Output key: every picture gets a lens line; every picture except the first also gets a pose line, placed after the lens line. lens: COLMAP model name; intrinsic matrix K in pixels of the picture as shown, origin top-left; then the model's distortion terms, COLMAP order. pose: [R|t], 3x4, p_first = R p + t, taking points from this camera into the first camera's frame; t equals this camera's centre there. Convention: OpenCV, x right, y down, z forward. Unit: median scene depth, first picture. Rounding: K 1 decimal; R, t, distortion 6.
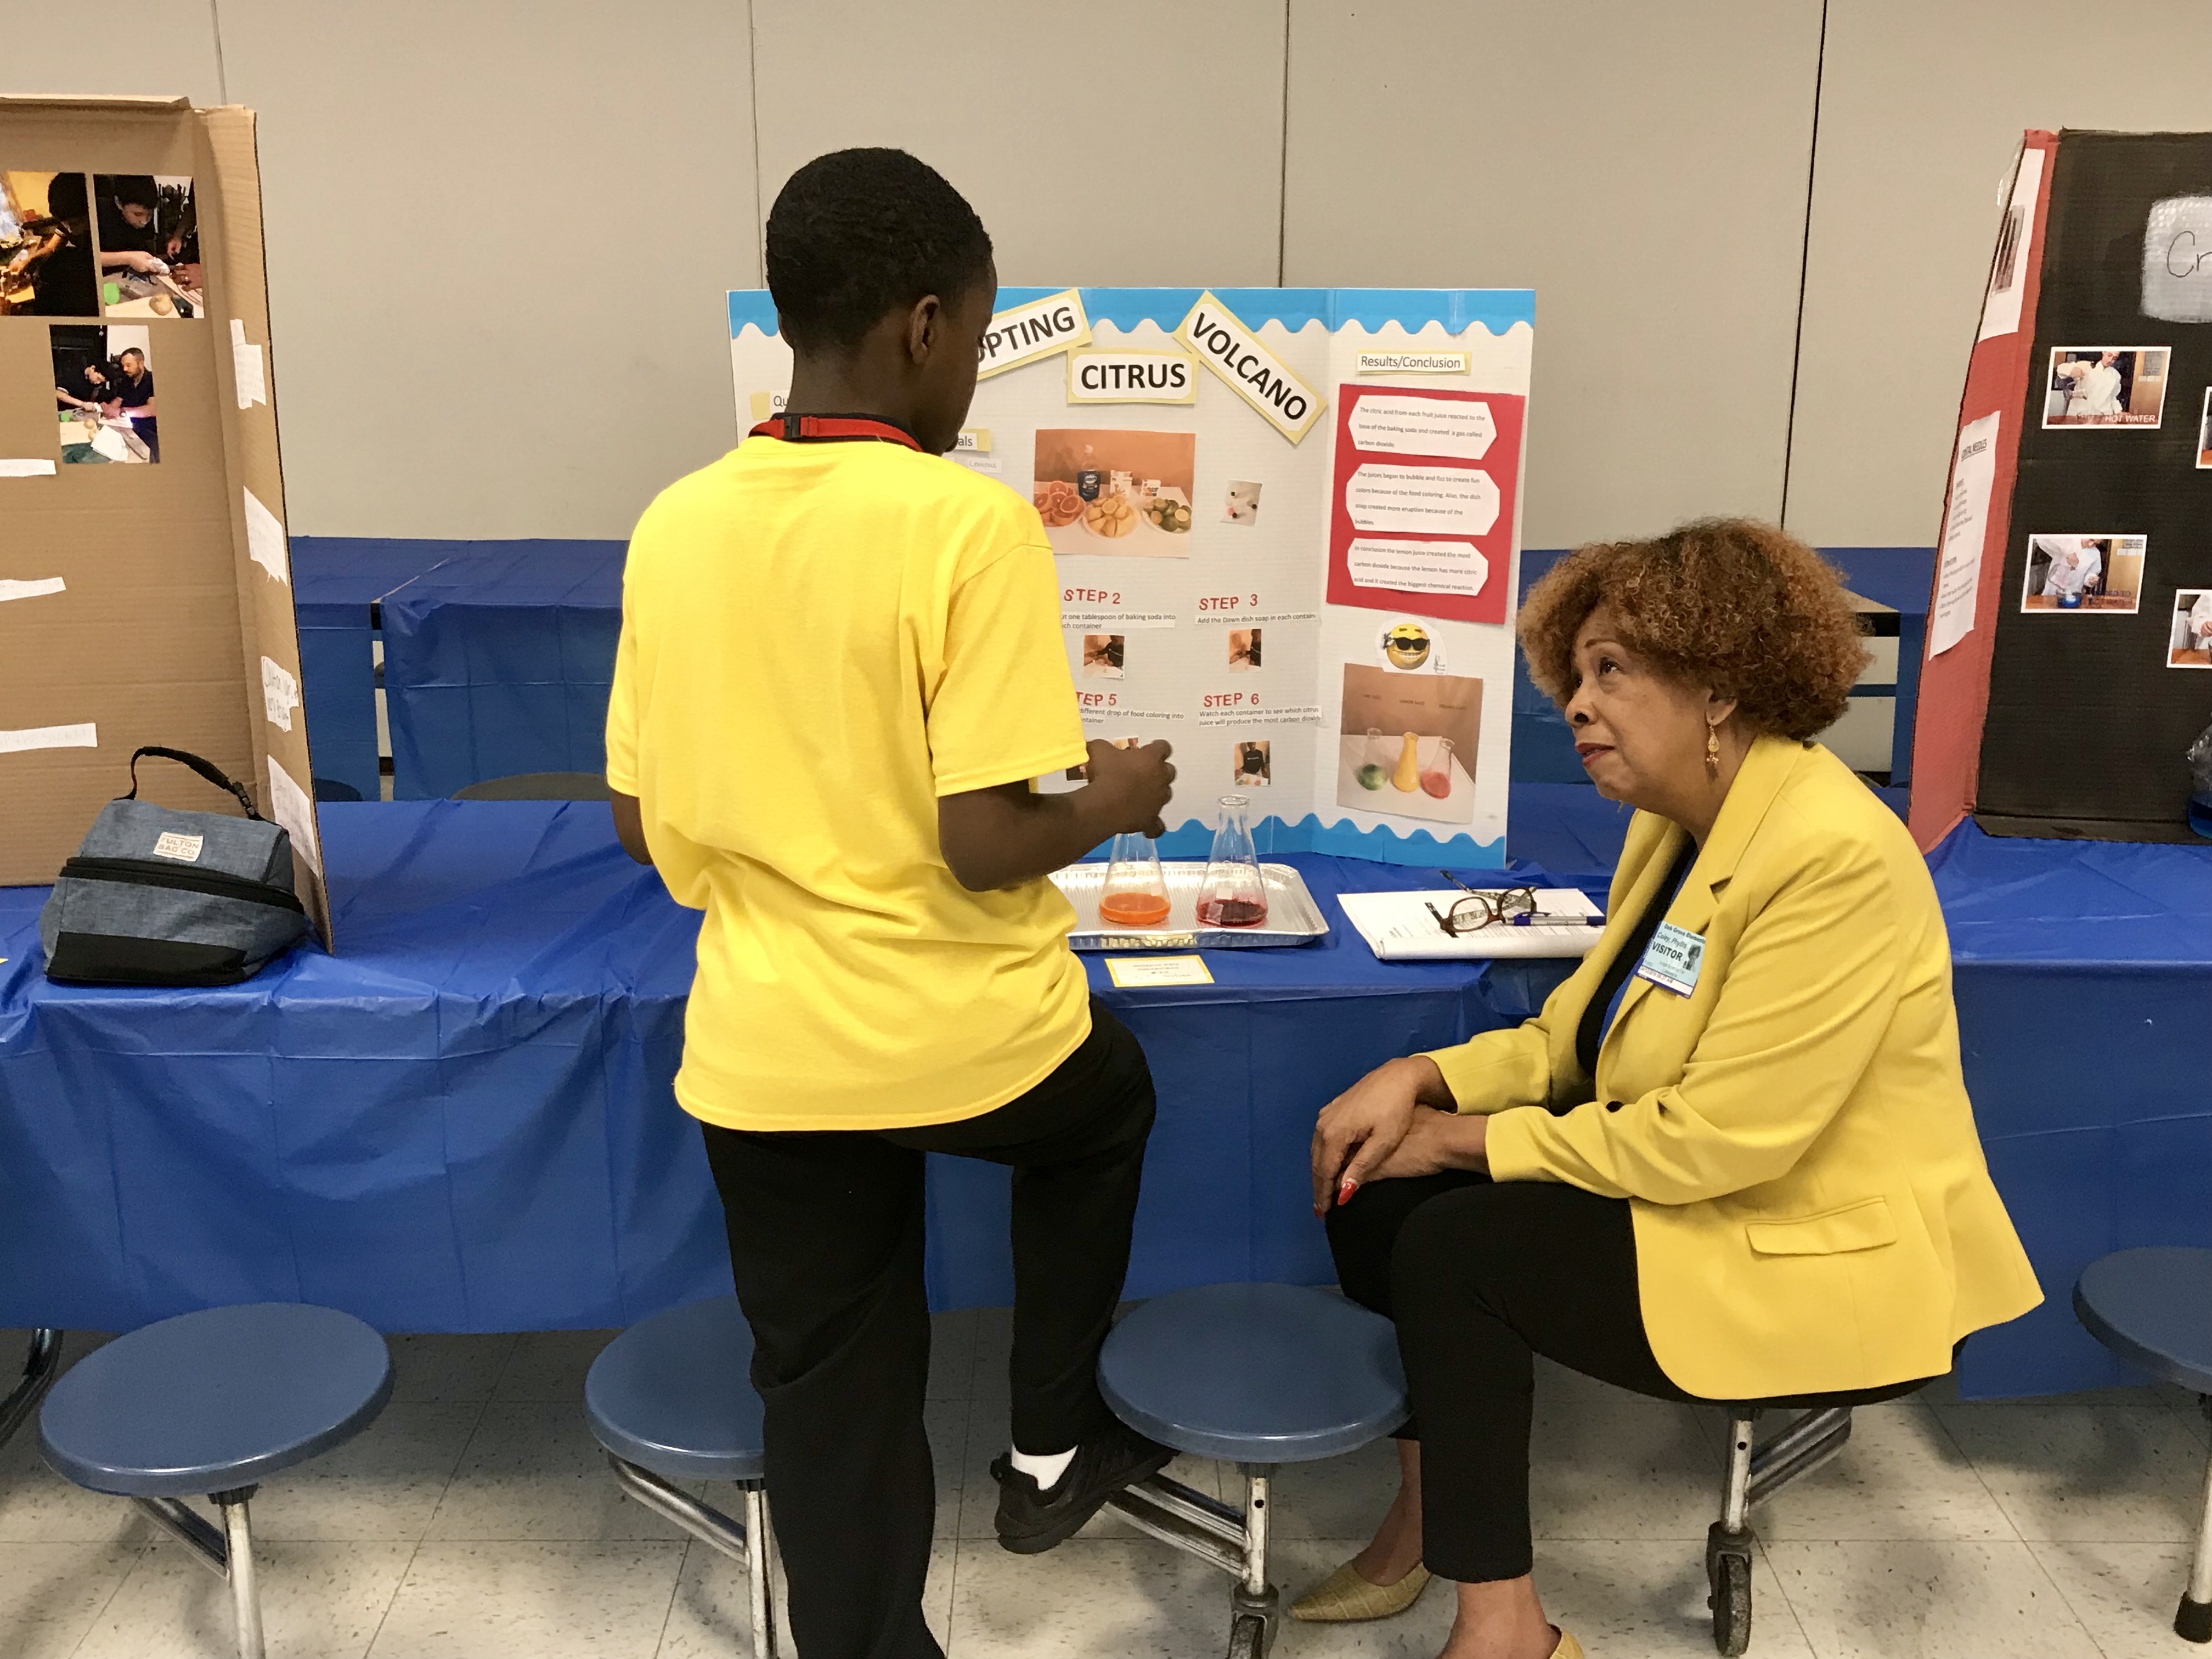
lens RADIAL K [[2292.8, 0, 1096.5], [0, 2292.8, 826.2], [0, 0, 1]] dist [0.125620, -0.327845]
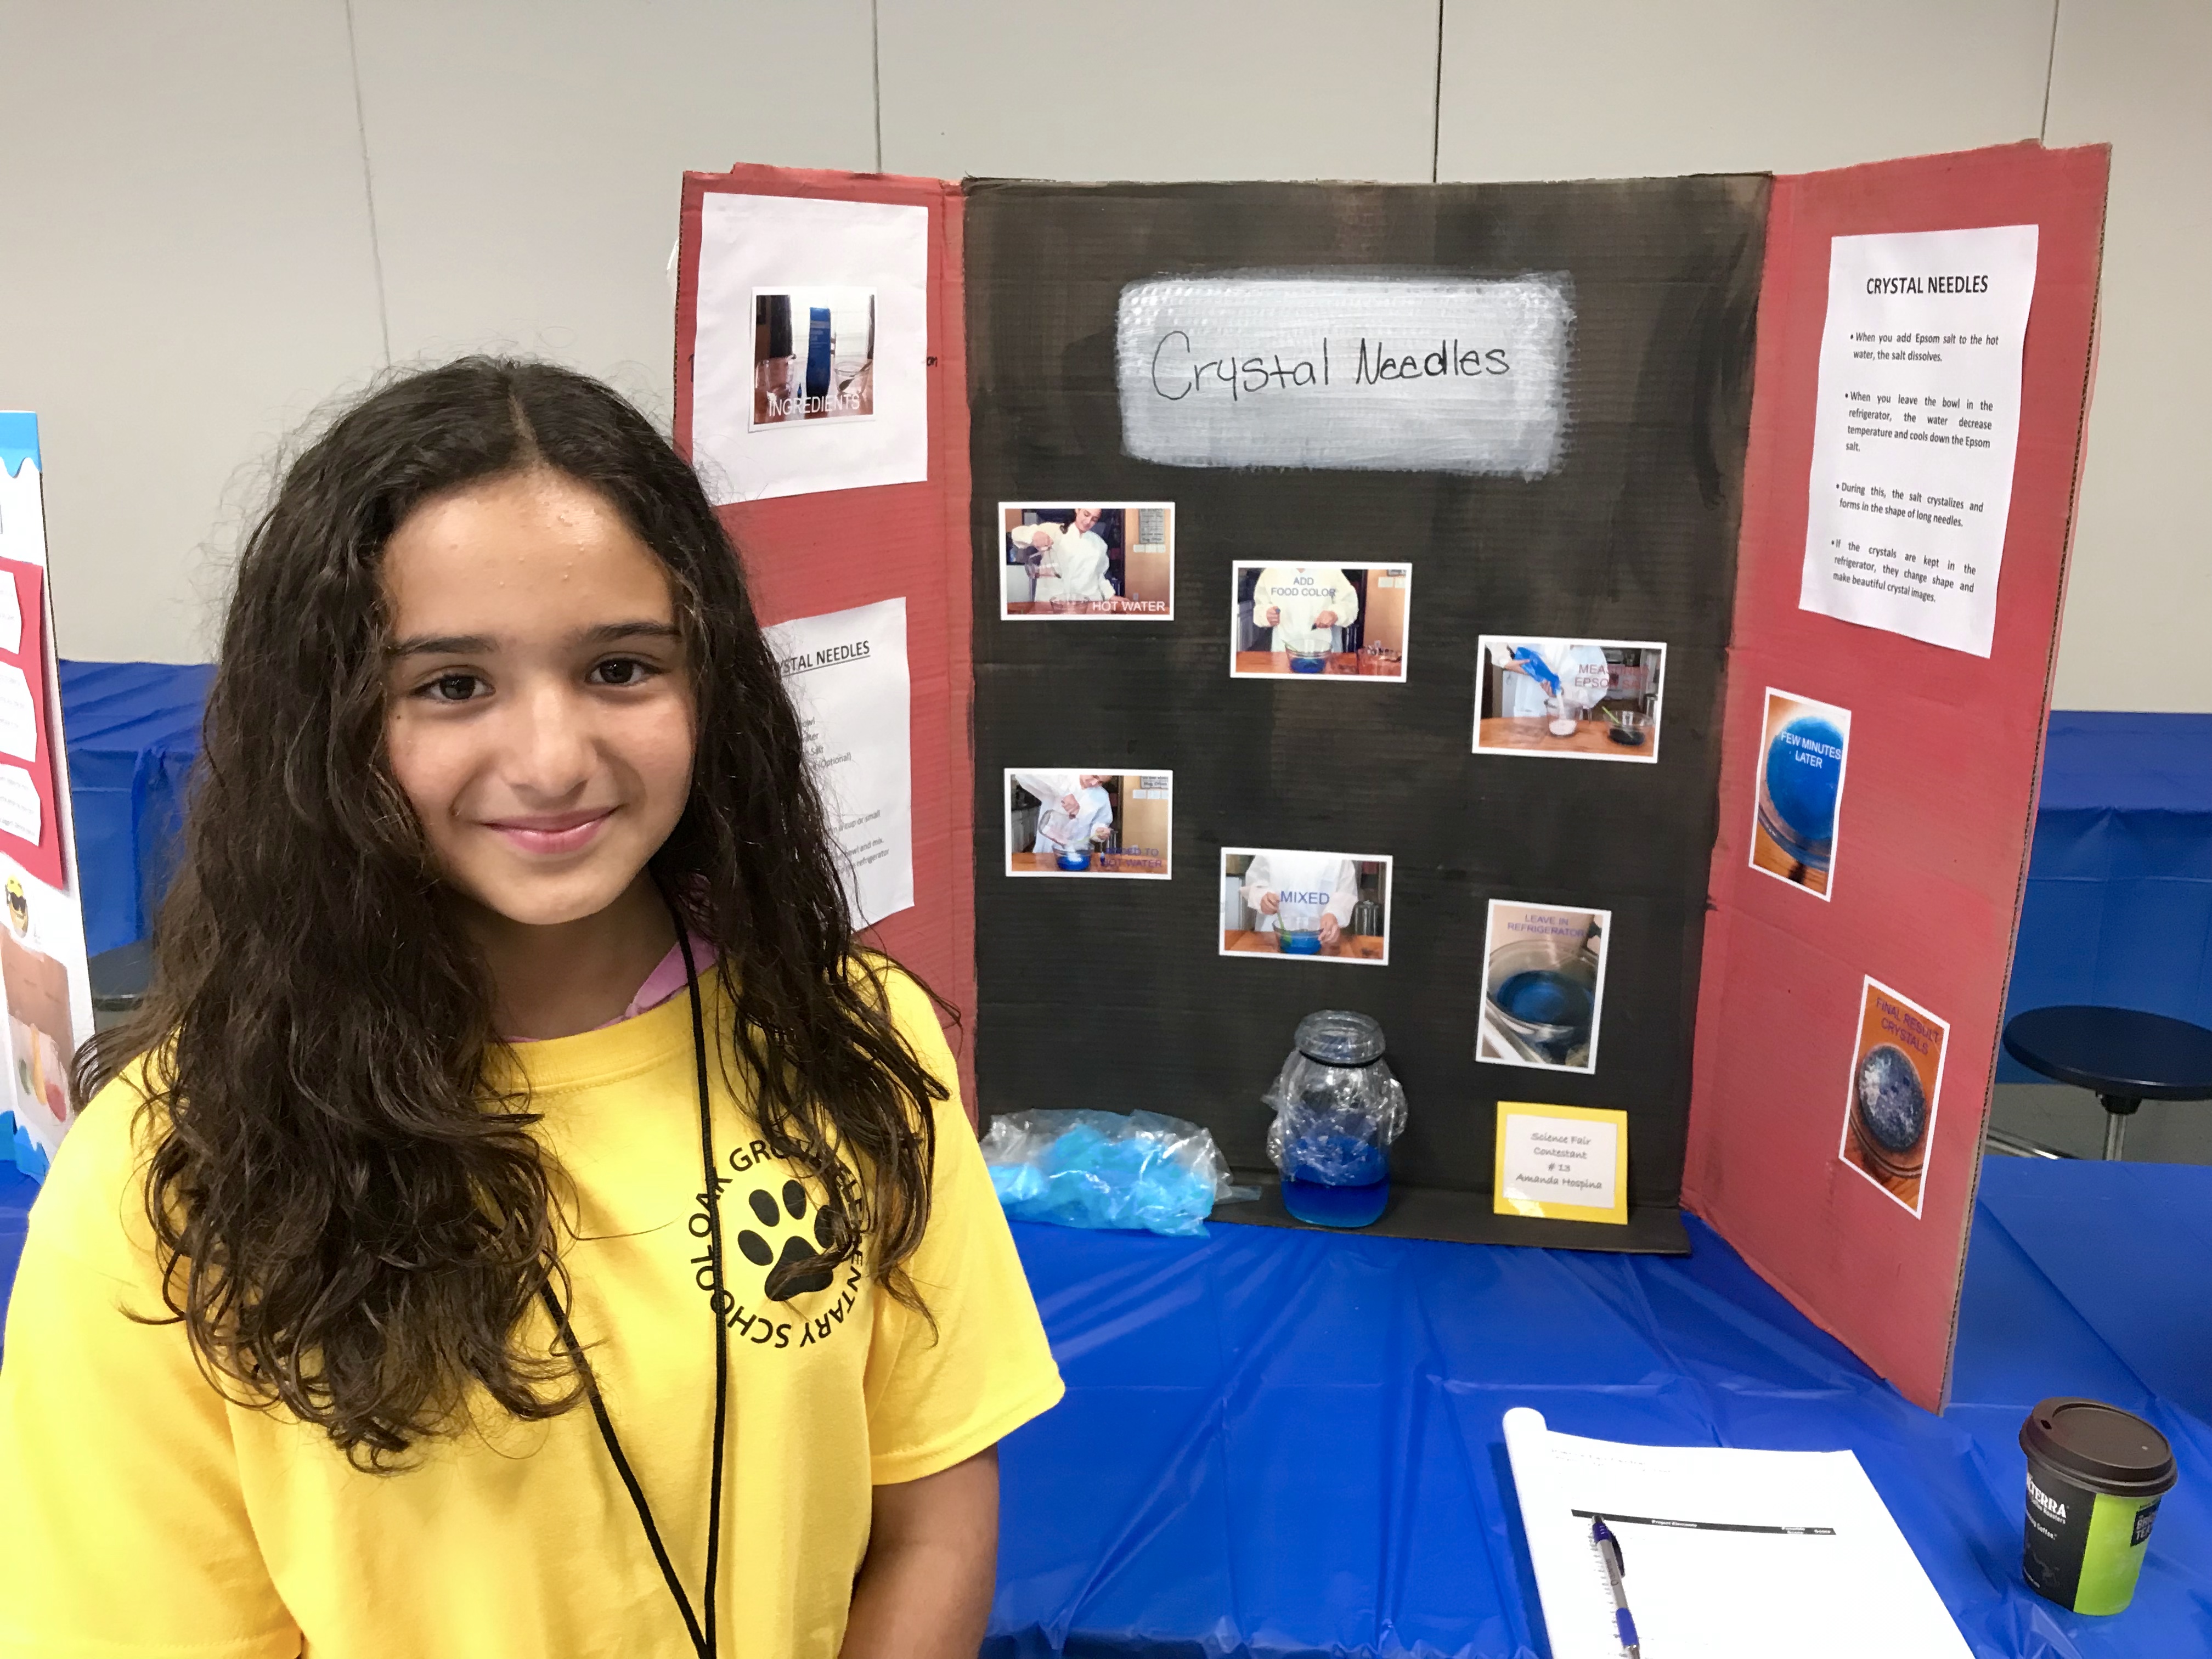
lens RADIAL K [[1792.0, 0, 1106.0], [0, 1792.0, 829.5], [0, 0, 1]] dist [0.014540, 0.003912]
pose [[0.999048, 0.012316, -0.041844, 0.495671], [-0.012339, 0.999924, -0.000294, -0.116936], [0.041837, 0.000810, 0.999124, 0.501209]]
